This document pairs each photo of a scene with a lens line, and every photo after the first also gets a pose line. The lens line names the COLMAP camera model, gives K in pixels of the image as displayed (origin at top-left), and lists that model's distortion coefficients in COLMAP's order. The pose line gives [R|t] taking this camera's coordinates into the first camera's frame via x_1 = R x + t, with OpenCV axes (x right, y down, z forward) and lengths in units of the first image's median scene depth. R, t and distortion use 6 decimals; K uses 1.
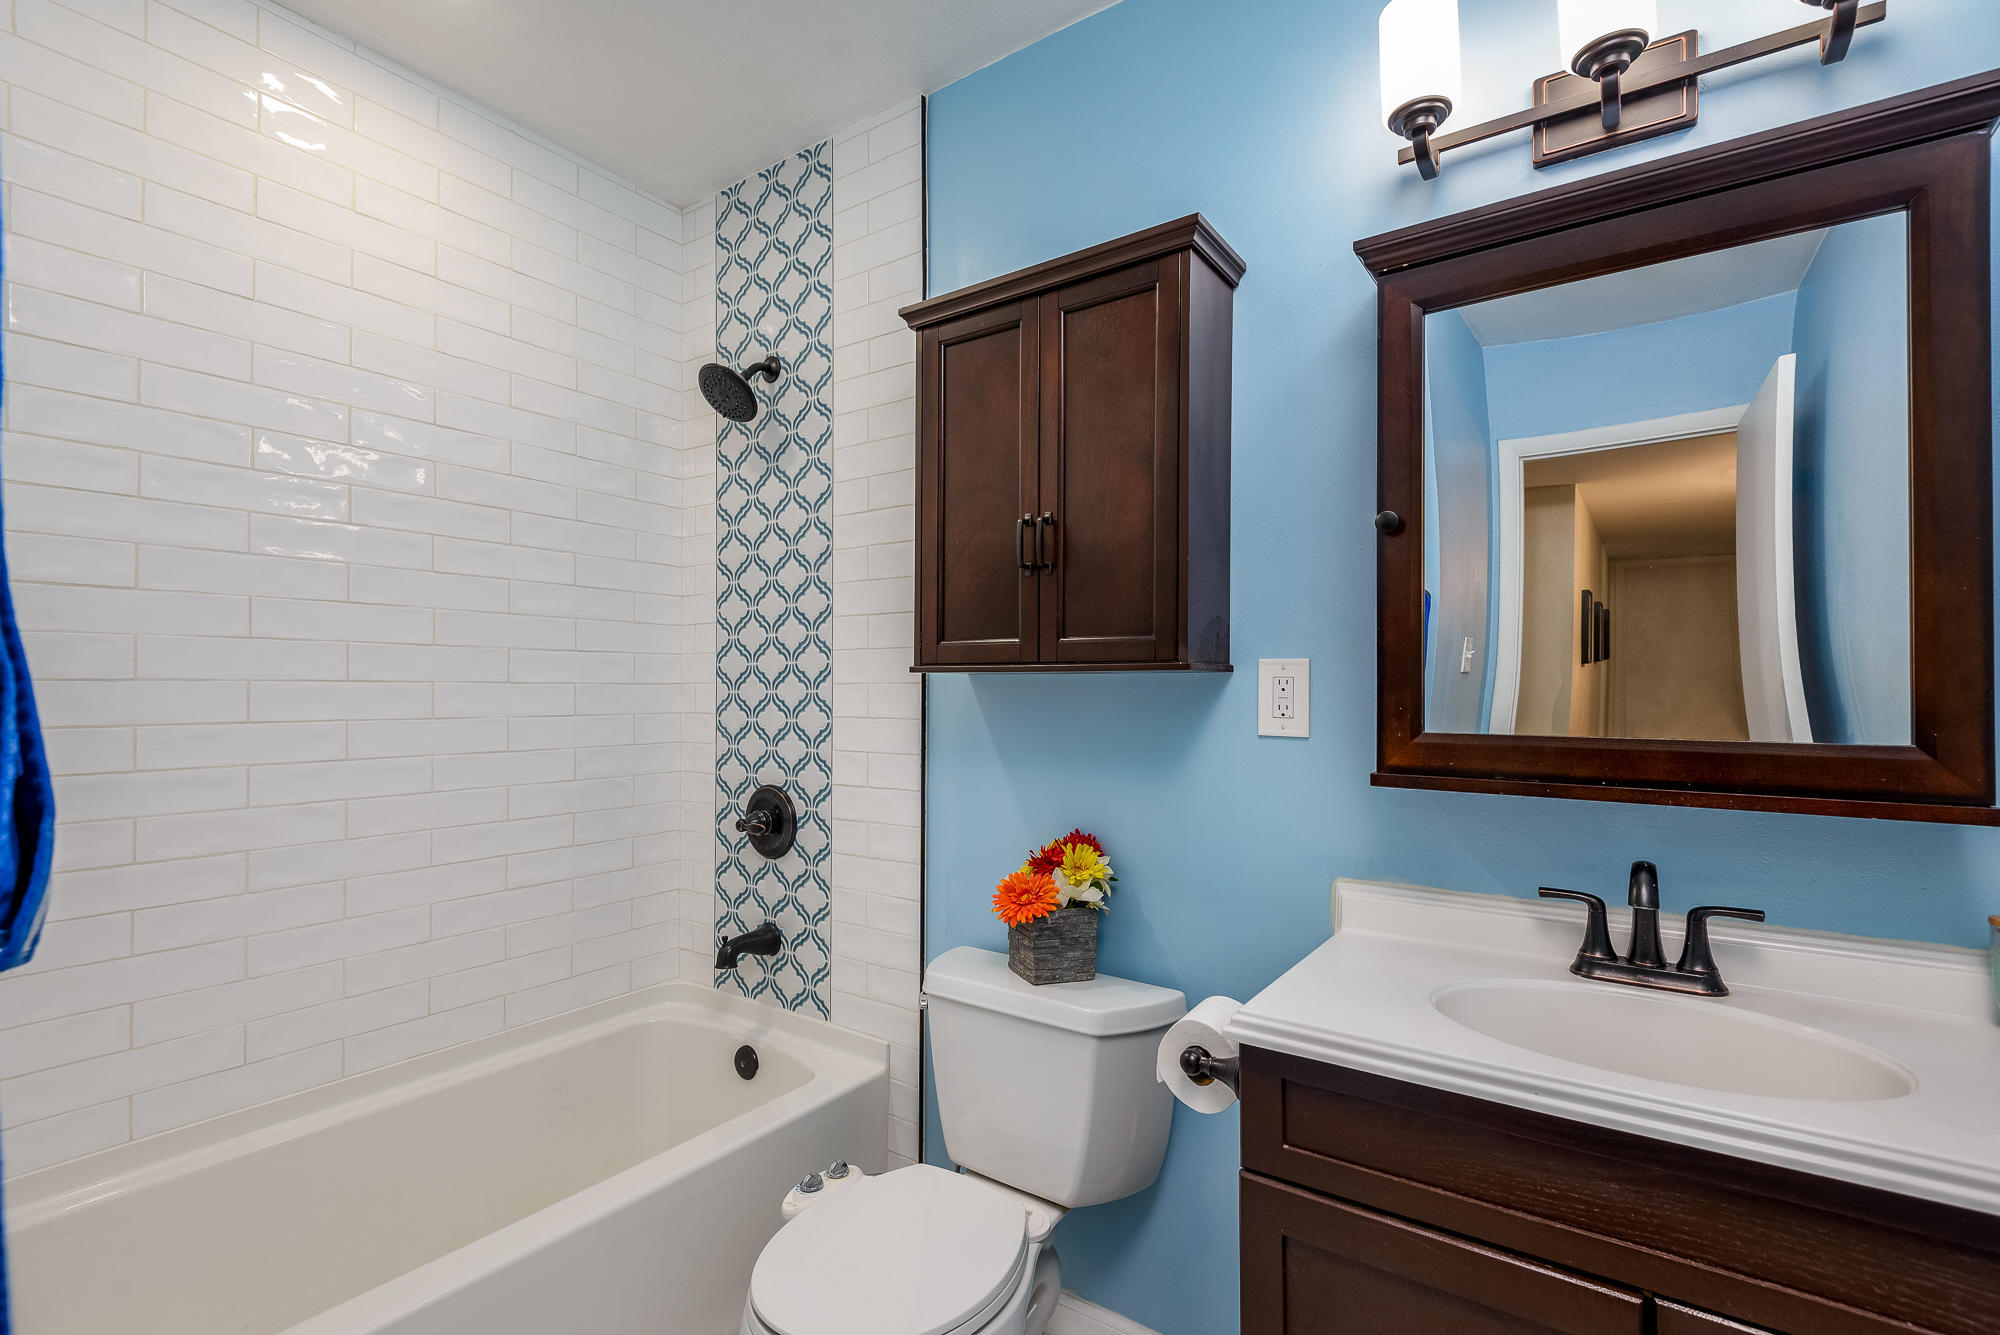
lens RADIAL K [[894.1, 0, 1009.7], [0, 894.1, 675.6], [0, 0, 1]] dist [-0.000749, -0.002666]
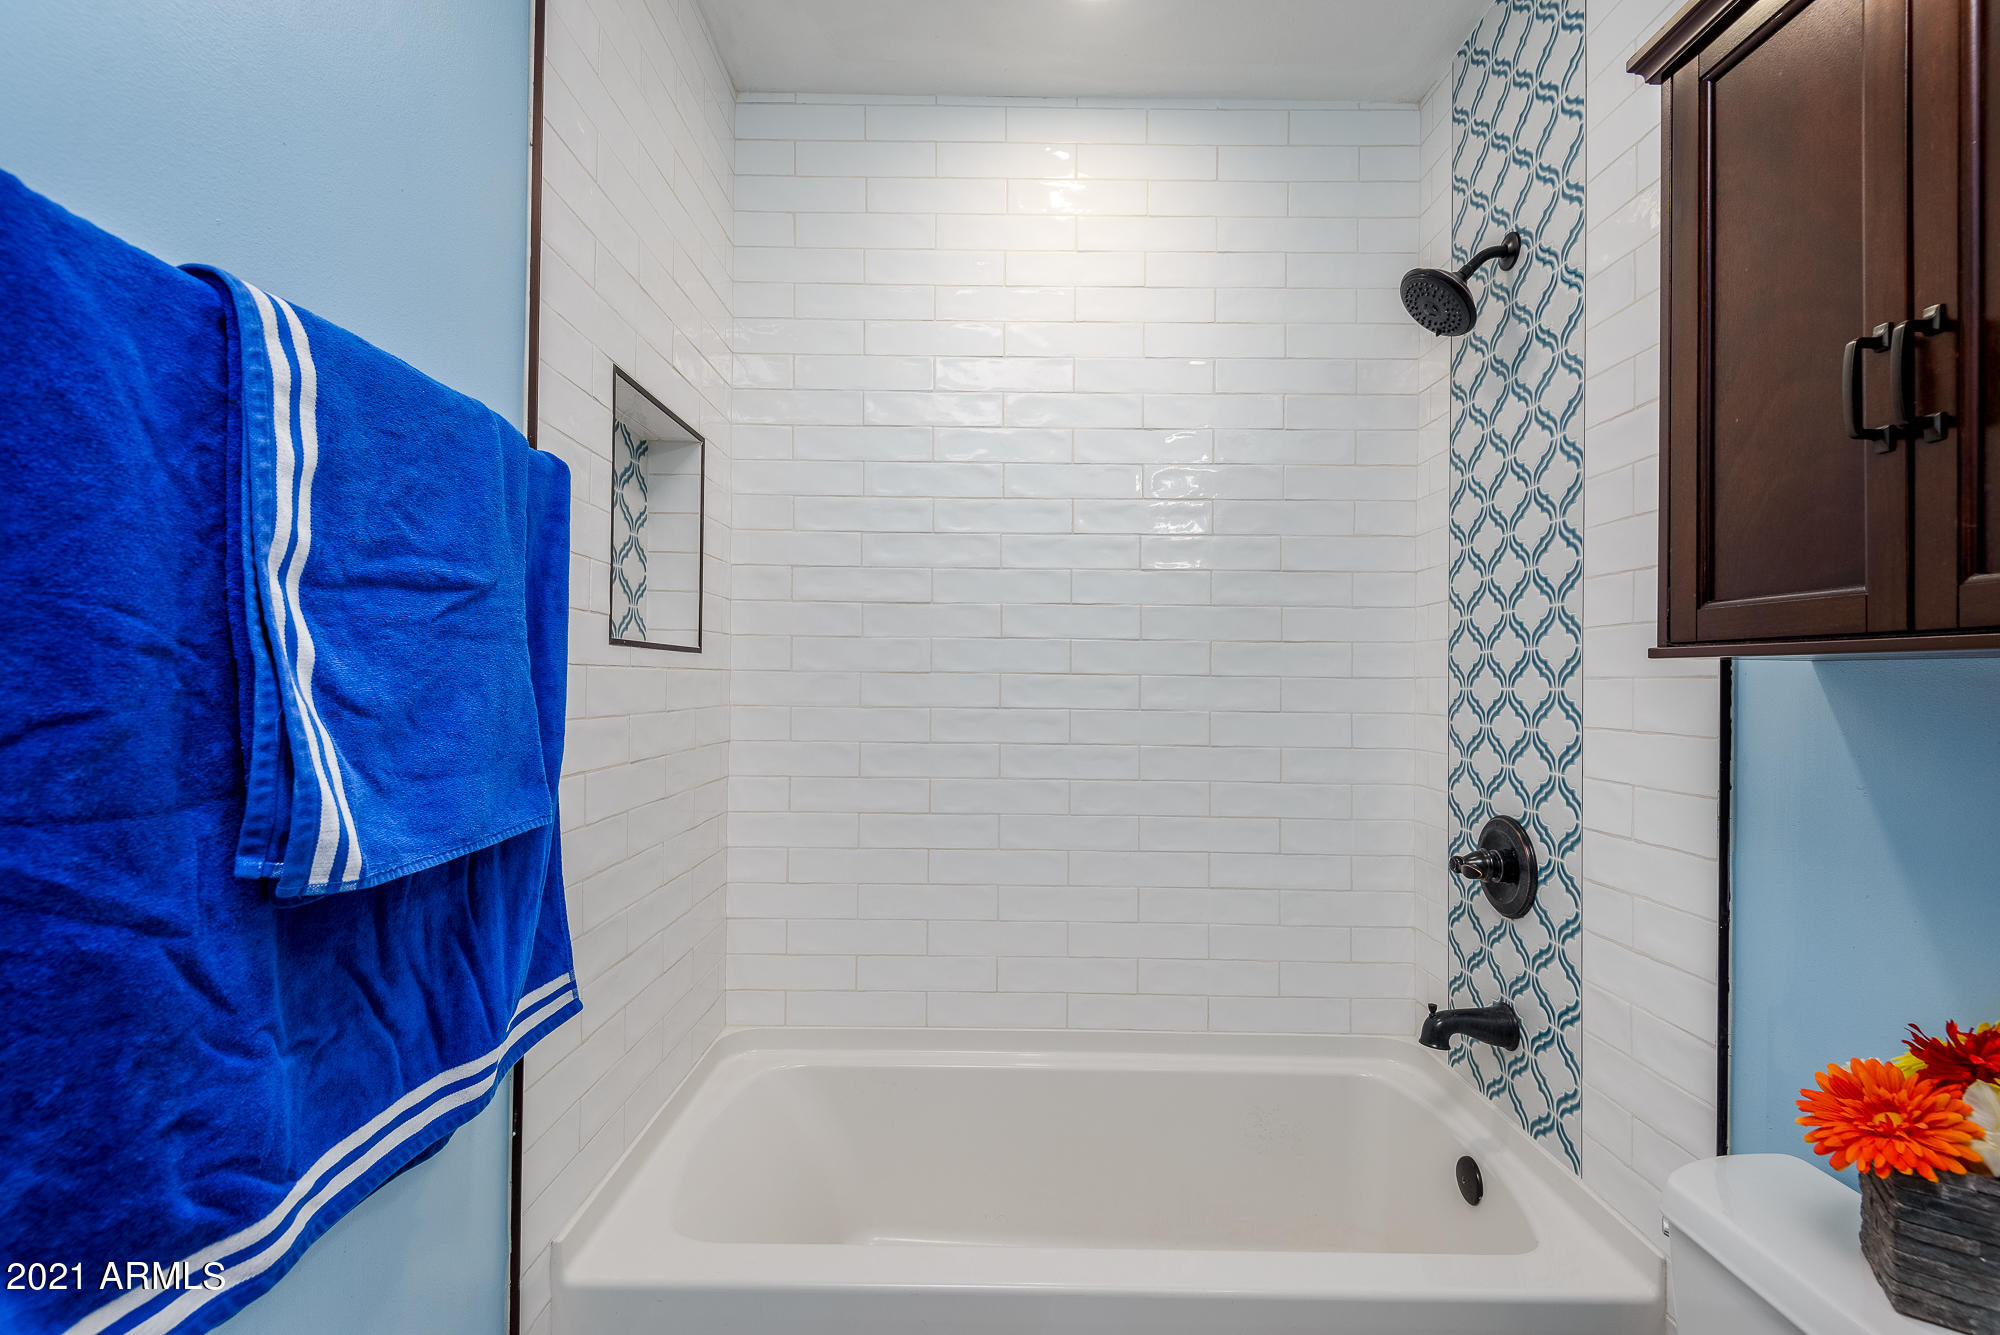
lens RADIAL K [[894.1, 0, 991.5], [0, 894.1, 669.4], [0, 0, 1]] dist [-0.000749, -0.002666]
pose [[0.544606, -0.005662, -0.838673, 0.120805], [0.002762, 0.999984, -0.004958, 0.004504], [0.838687, 0.000383, 0.544613, 0.252382]]
